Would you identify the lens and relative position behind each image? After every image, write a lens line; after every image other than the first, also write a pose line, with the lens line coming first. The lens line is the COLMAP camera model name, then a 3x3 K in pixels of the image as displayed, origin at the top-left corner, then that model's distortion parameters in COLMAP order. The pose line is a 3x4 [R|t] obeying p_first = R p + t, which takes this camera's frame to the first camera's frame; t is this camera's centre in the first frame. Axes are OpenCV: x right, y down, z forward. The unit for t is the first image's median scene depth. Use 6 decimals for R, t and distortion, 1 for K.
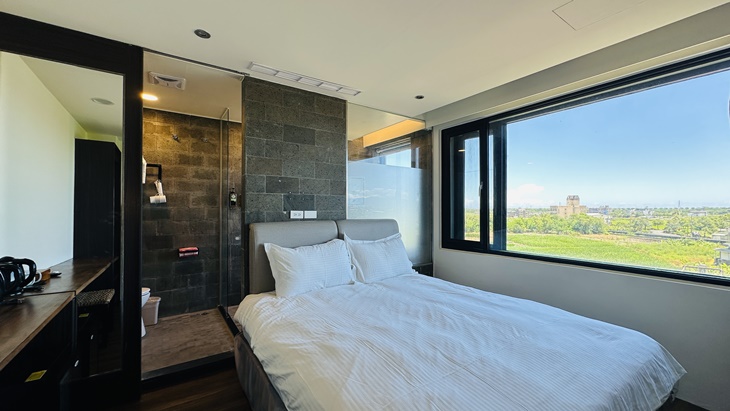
lens RADIAL K [[290.8, 0, 365.0], [0, 290.8, 205.5], [0, 0, 1]] dist [-0.005602, 0.000357]
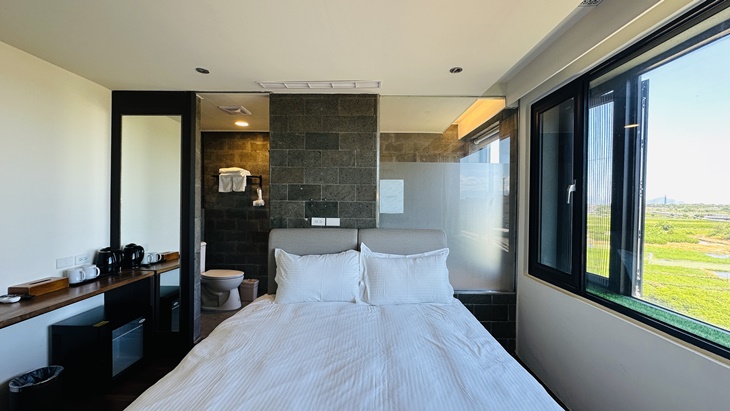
lens RADIAL K [[290.8, 0, 365.0], [0, 290.8, 205.5], [0, 0, 1]] dist [-0.005602, 0.000357]
pose [[0.818423, 0.013943, -0.574448, 0.448780], [-0.002255, 0.999776, 0.021054, -0.043373], [0.574612, -0.015935, 0.818271, 0.265063]]
